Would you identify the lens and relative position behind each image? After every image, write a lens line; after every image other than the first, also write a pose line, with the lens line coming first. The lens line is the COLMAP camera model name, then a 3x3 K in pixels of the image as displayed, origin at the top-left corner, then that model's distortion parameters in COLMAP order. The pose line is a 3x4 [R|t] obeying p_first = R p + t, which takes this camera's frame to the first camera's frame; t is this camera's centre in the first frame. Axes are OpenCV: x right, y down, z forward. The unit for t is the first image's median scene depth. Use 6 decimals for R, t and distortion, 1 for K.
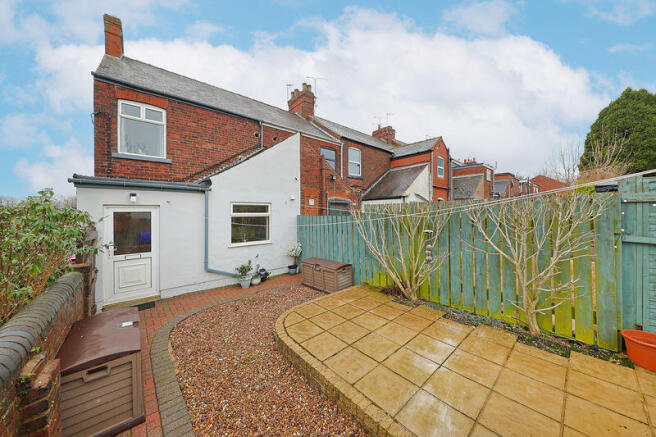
lens RADIAL K [[228.2, 0, 331.3], [0, 228.2, 211.1], [0, 0, 1]] dist [-0.000656, -0.000126]
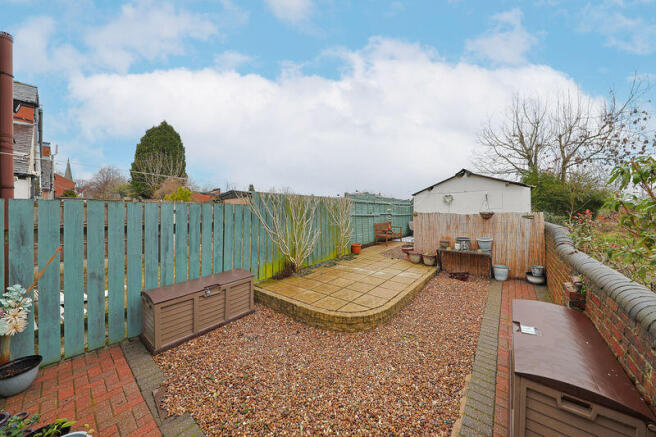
lens RADIAL K [[228.2, 0, 331.3], [0, 228.2, 211.1], [0, 0, 1]] dist [-0.000656, -0.000126]
pose [[-0.191003, 0.005481, 0.981574, -0.688196], [0.004954, 0.999977, -0.004619, 0.047133], [-0.981577, 0.003980, -0.191026, 0.808446]]
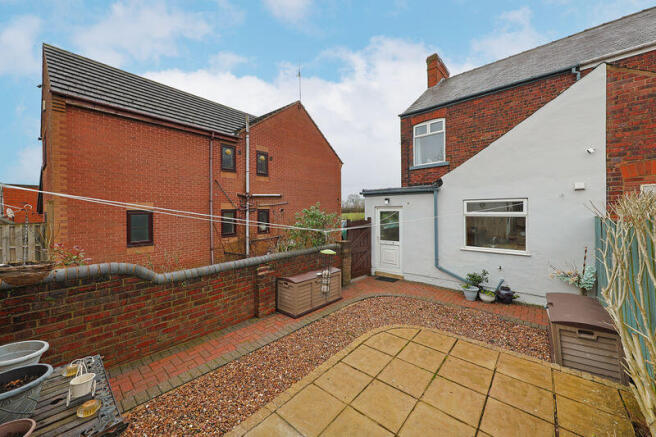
lens RADIAL K [[235.1, 0, 320.9], [0, 235.1, 209.5], [0, 0, 1]] dist [0.000801, 0.000084]
pose [[0.107596, 0.000676, -0.994194, 0.463935], [0.019091, 0.999814, 0.002746, -0.016796], [0.994011, -0.019275, 0.107564, 0.368274]]
